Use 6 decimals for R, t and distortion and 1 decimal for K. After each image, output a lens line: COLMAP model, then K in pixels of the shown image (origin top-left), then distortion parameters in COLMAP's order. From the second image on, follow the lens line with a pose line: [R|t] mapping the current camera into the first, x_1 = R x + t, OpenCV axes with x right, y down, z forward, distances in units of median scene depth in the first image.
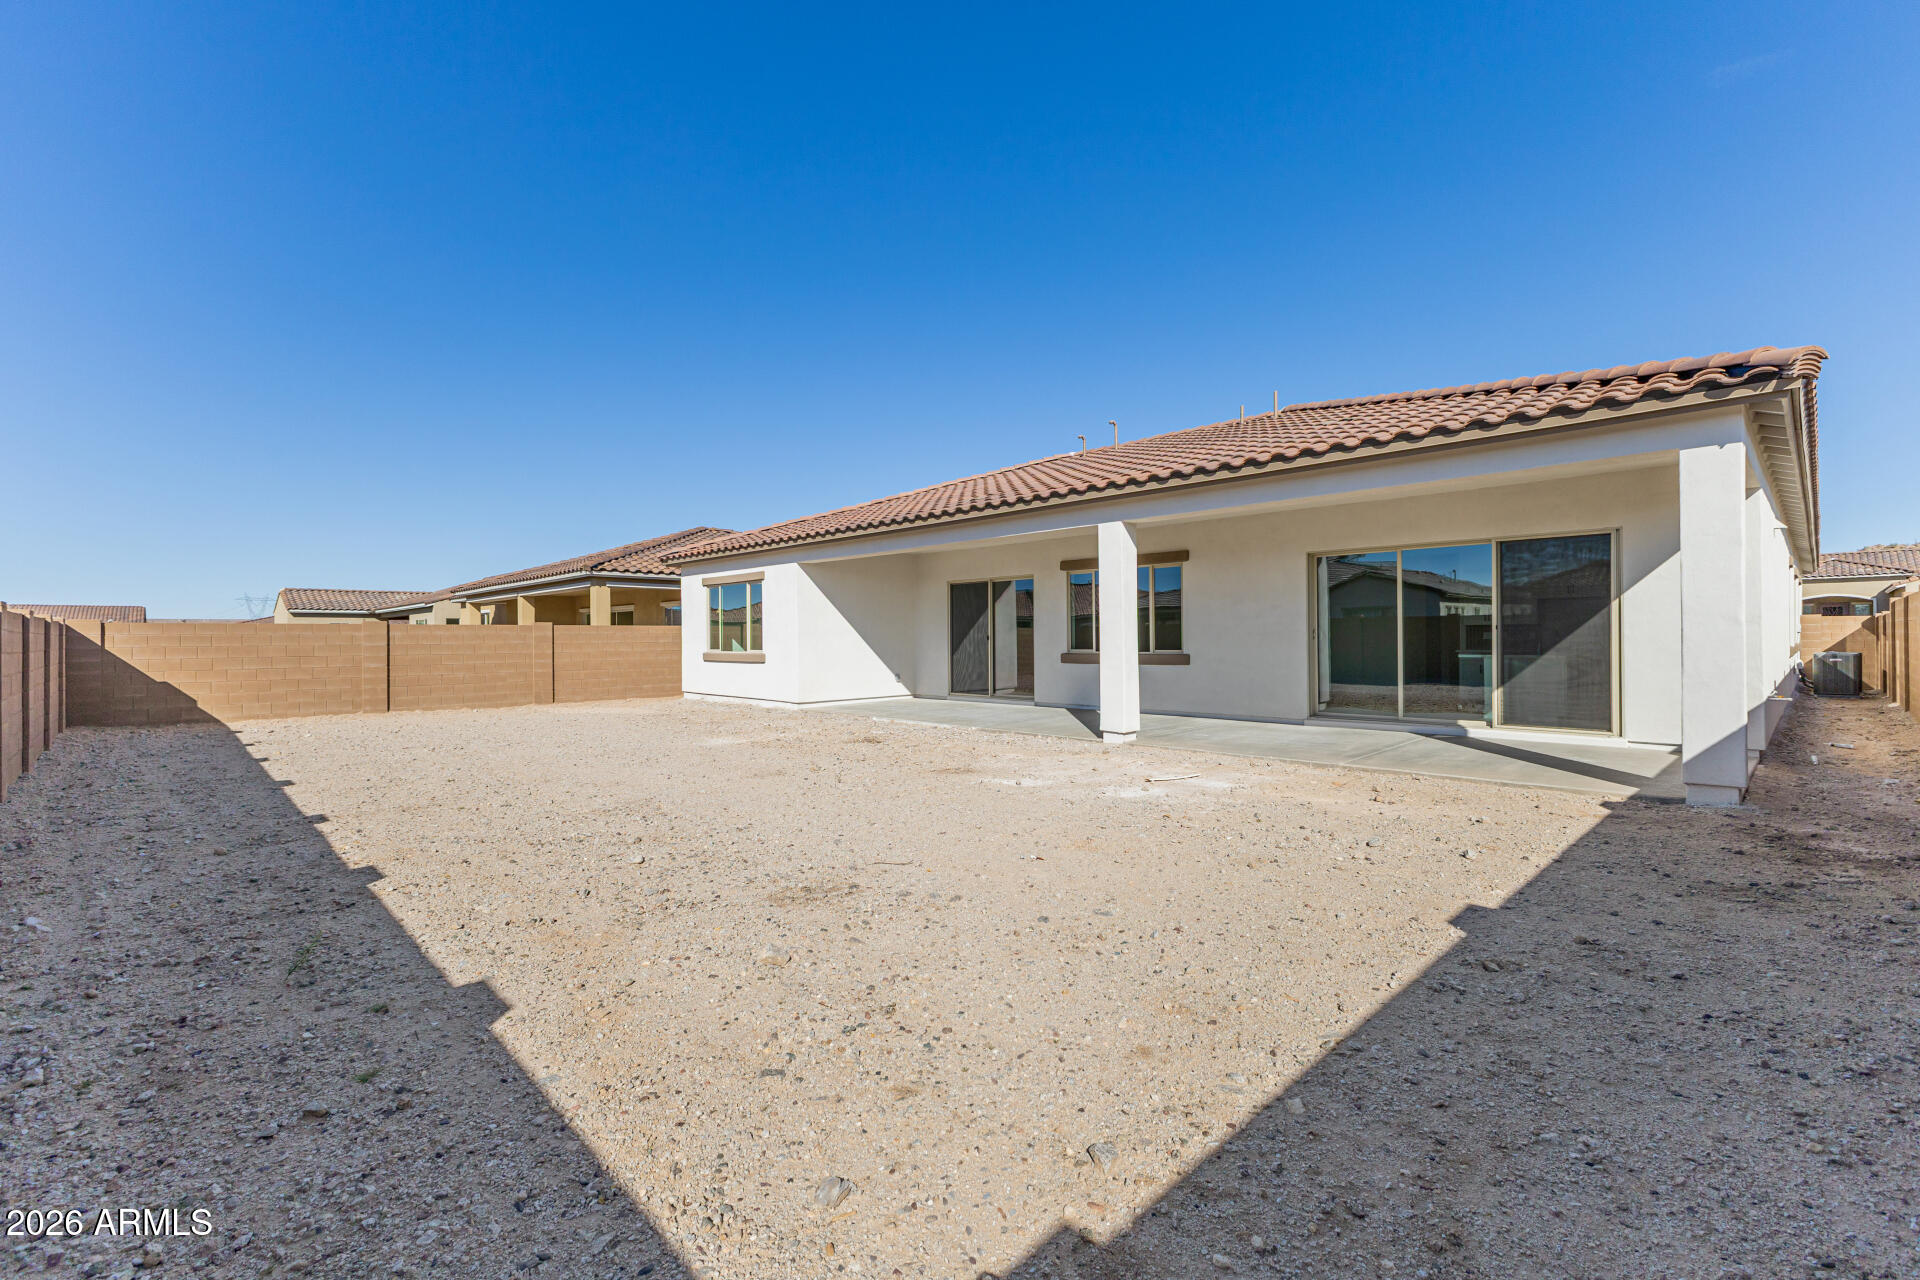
lens RADIAL K [[831.9, 0, 957.5], [0, 831.9, 627.0], [0, 0, 1]] dist [0.010874, -0.001583]
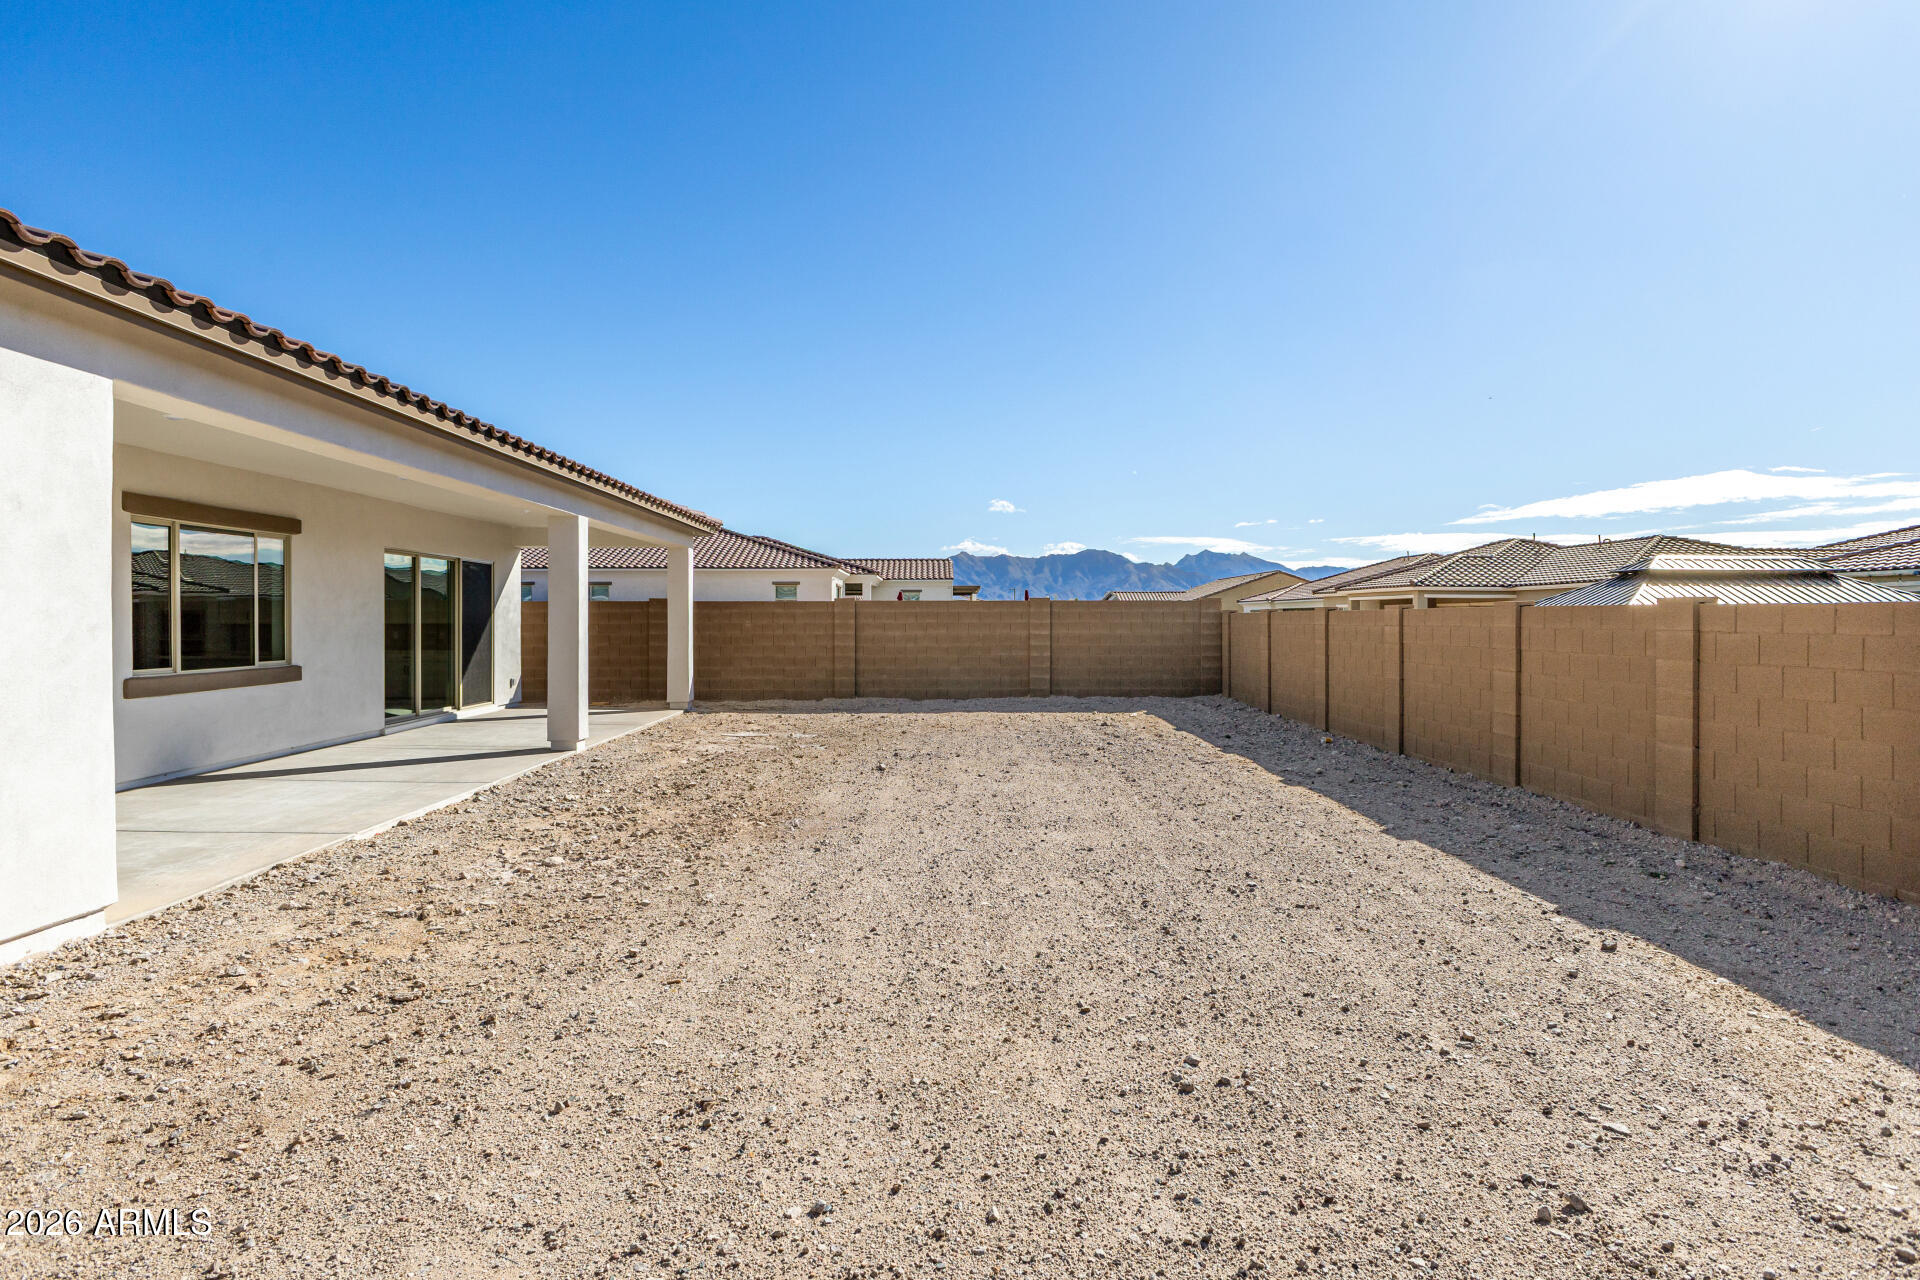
lens RADIAL K [[1060.1, 0, 969.5], [0, 1060.1, 621.0], [0, 0, 1]] dist [0.004727, -0.000152]
pose [[-0.745993, 0.007863, 0.665908, -0.662280], [0.000355, 0.999935, -0.011410, 0.004675], [-0.665954, -0.008276, -0.745947, 1.138677]]
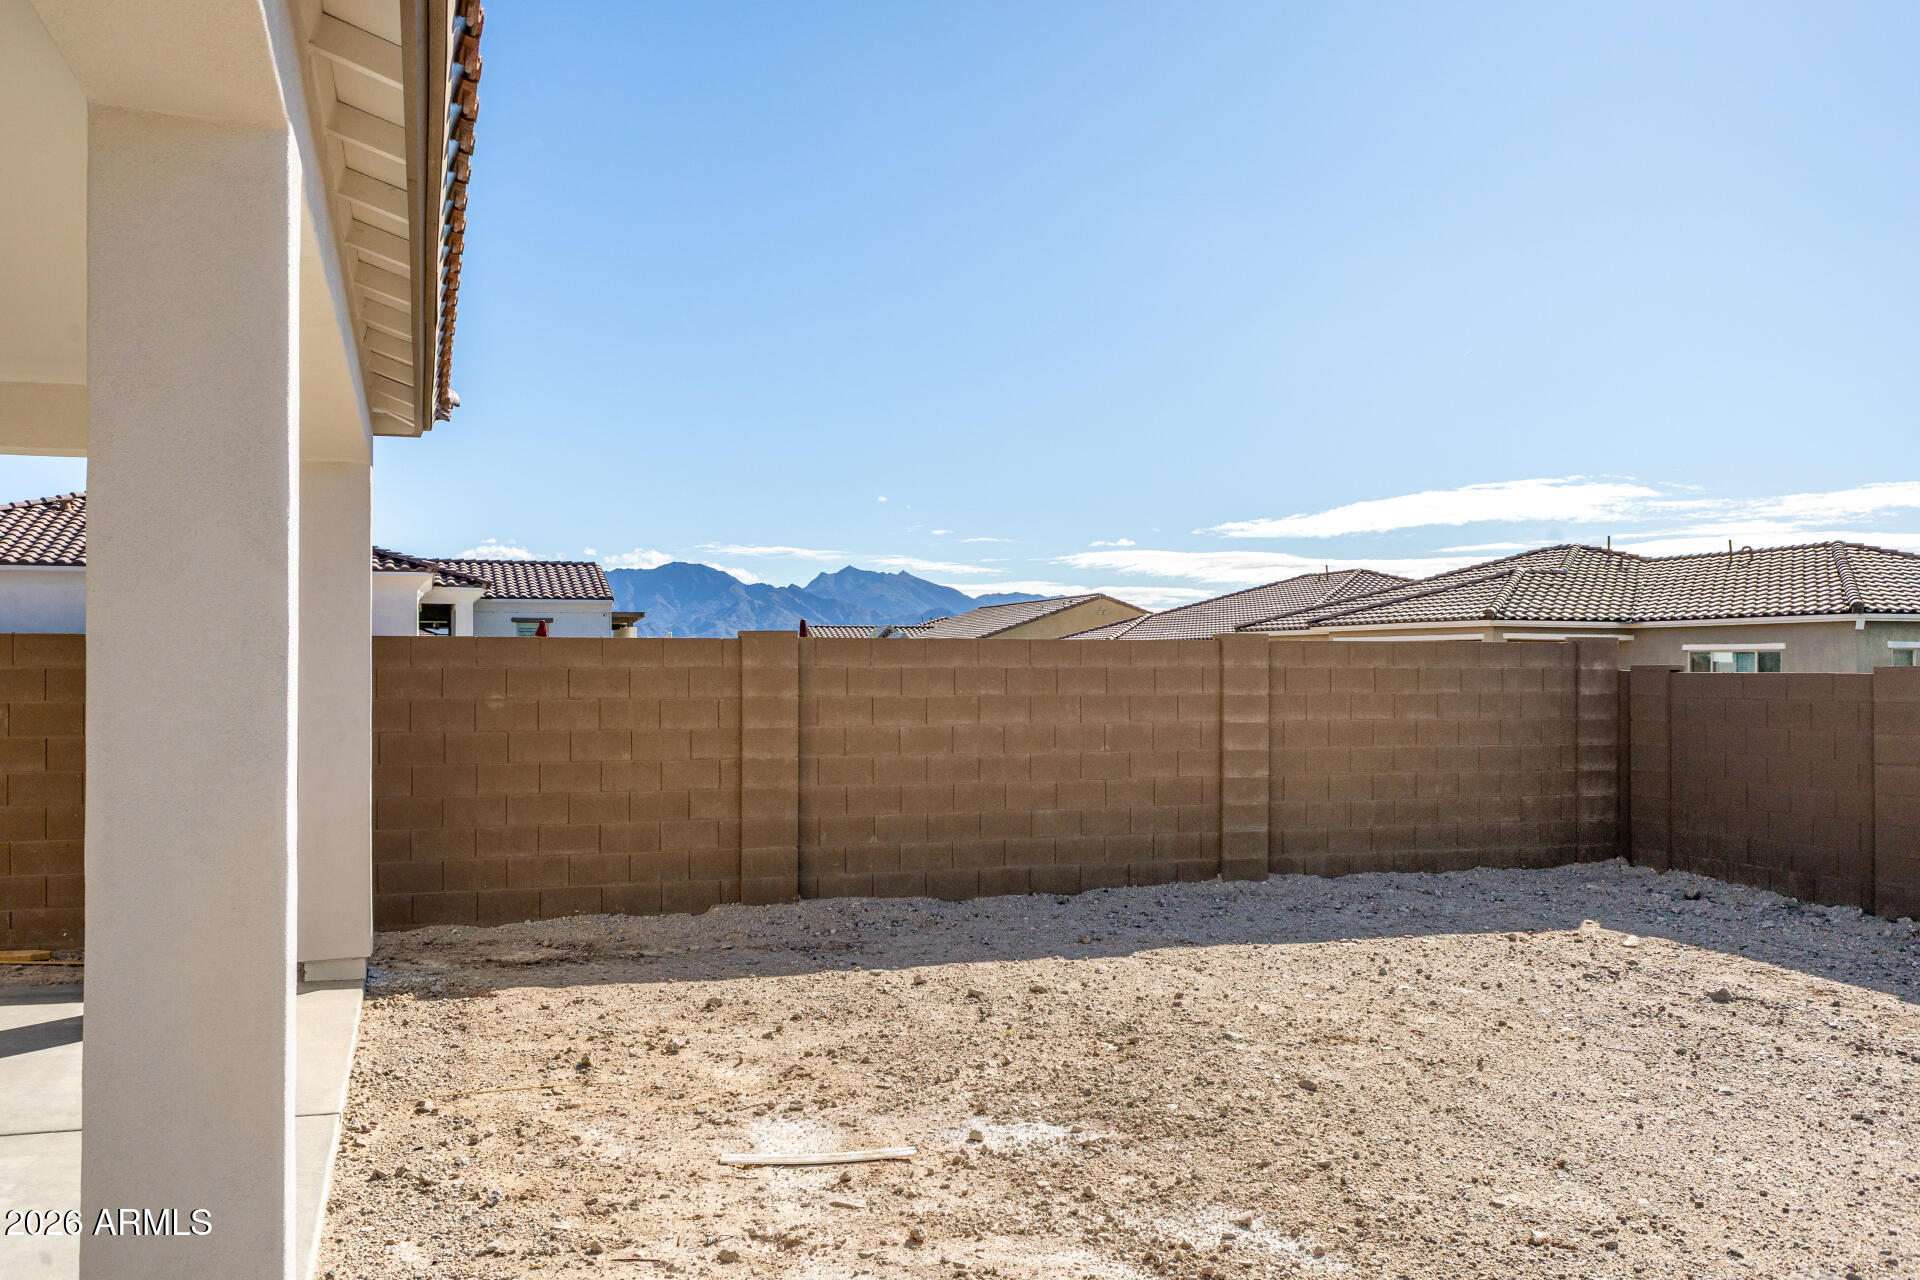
lens RADIAL K [[1590.2, 0, 961.0], [0, 1590.2, 651.9], [0, 0, 1]] dist [0.024423, -0.014287]
pose [[-0.906619, 0.011692, 0.421789, -0.050649], [0.002185, 0.999733, -0.023015, -0.012189], [-0.421945, -0.019944, -0.906402, 0.879417]]
